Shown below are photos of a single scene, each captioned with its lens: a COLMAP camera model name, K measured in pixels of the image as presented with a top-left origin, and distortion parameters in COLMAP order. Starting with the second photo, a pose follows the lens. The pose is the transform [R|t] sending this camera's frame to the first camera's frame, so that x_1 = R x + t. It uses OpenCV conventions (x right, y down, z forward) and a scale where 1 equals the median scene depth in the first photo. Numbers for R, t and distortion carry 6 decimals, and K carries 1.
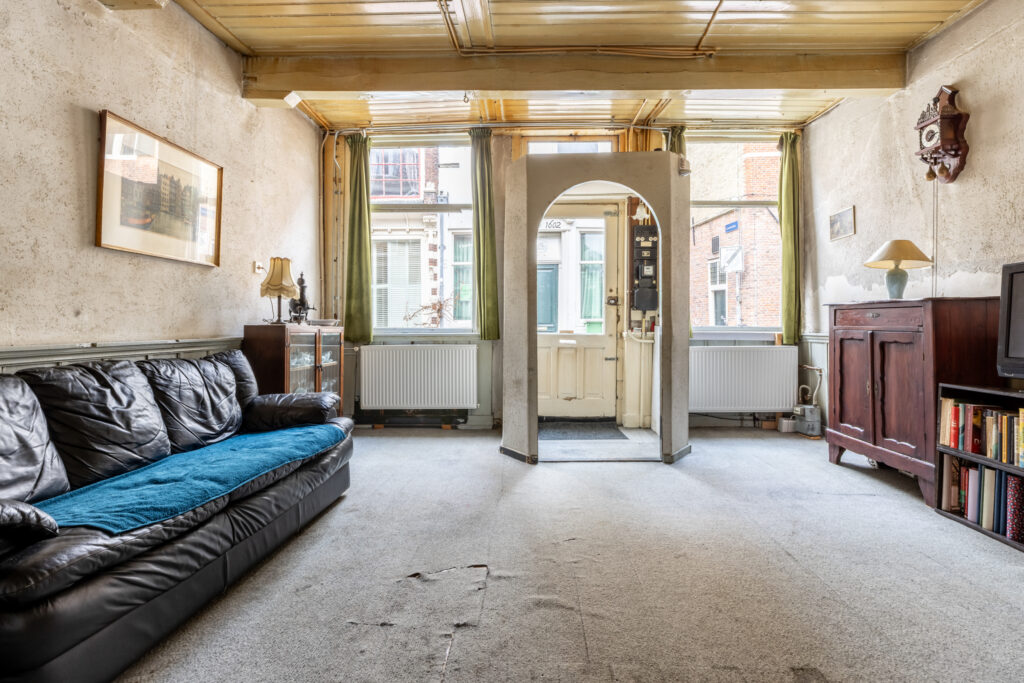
lens RADIAL K [[489.3, 0, 515.8], [0, 489.3, 326.8], [0, 0, 1]] dist [-0.004653, -0.000873]
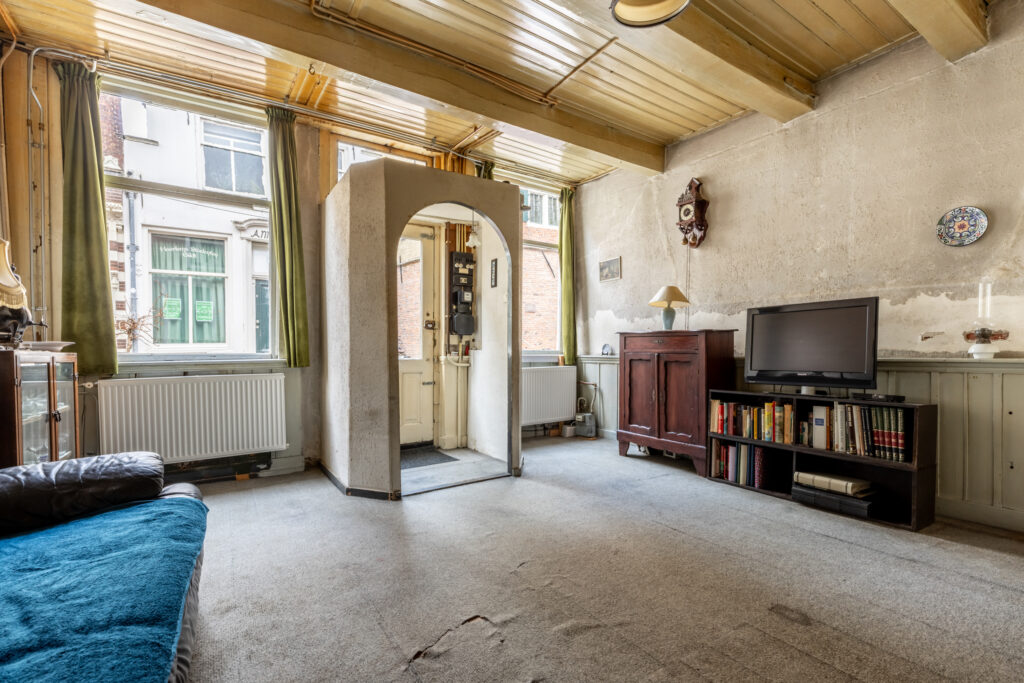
lens RADIAL K [[471.6, 0, 512.5], [0, 471.6, 367.5], [0, 0, 1]] dist [0.002192, -0.000054]
pose [[0.813987, -0.024532, 0.580364, -0.296094], [0.004110, 0.999326, 0.036477, -0.001229], [-0.580868, -0.027306, 0.813540, 0.156072]]
